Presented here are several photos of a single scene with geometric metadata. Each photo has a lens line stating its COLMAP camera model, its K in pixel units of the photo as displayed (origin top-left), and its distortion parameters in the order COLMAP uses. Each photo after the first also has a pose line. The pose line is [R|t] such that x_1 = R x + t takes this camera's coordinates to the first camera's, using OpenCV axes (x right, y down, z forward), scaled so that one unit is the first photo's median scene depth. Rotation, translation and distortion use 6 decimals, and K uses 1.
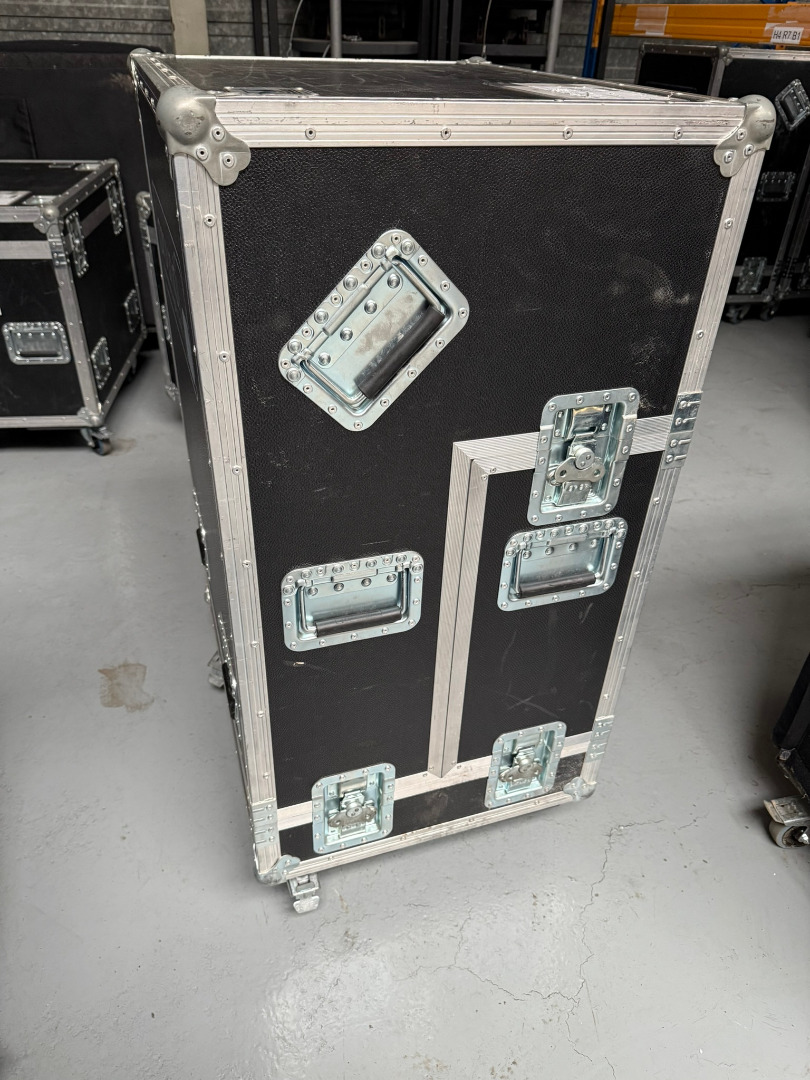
lens RADIAL K [[760.9, 0, 402.8], [0, 760.9, 544.3], [0, 0, 1]] dist [-0.013255, 0.000572]
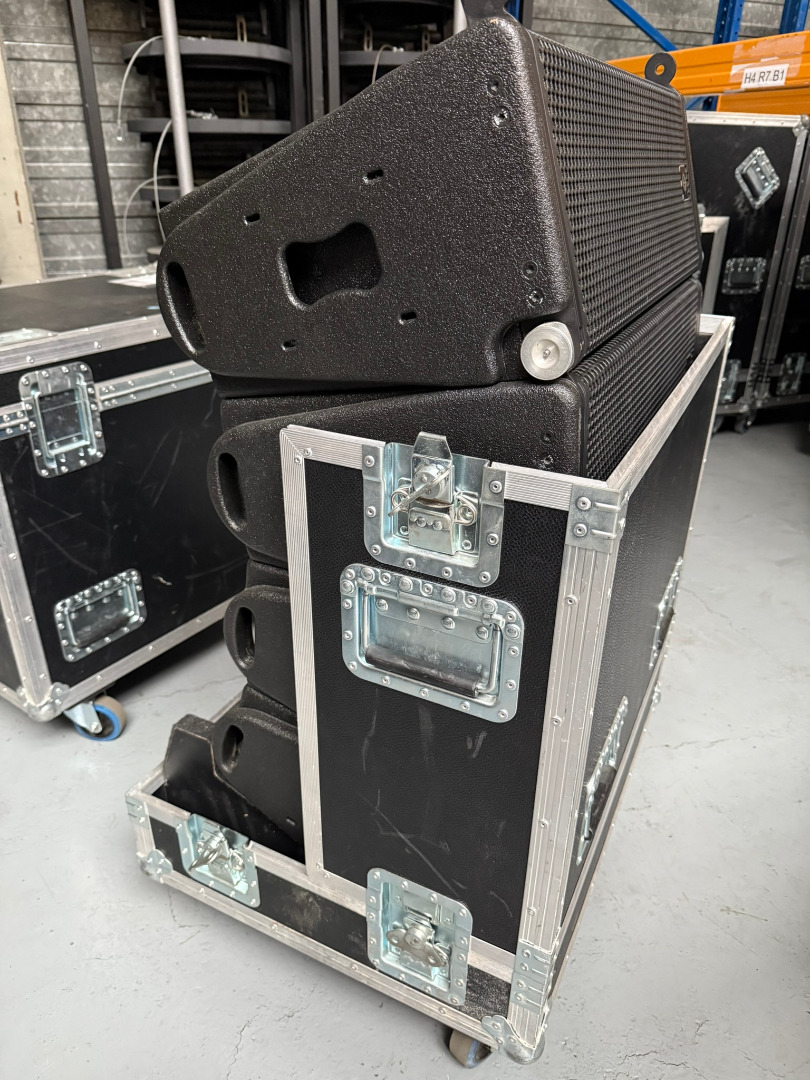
lens RADIAL K [[759.8, 0, 405.0], [0, 759.8, 540.0], [0, 0, 1]] dist [-0.010547, -0.003095]
pose [[0.995214, -0.060038, 0.077097, 0.052968], [0.069921, 0.988693, -0.132652, -0.110773], [-0.068261, 0.137408, 0.988160, 0.261956]]
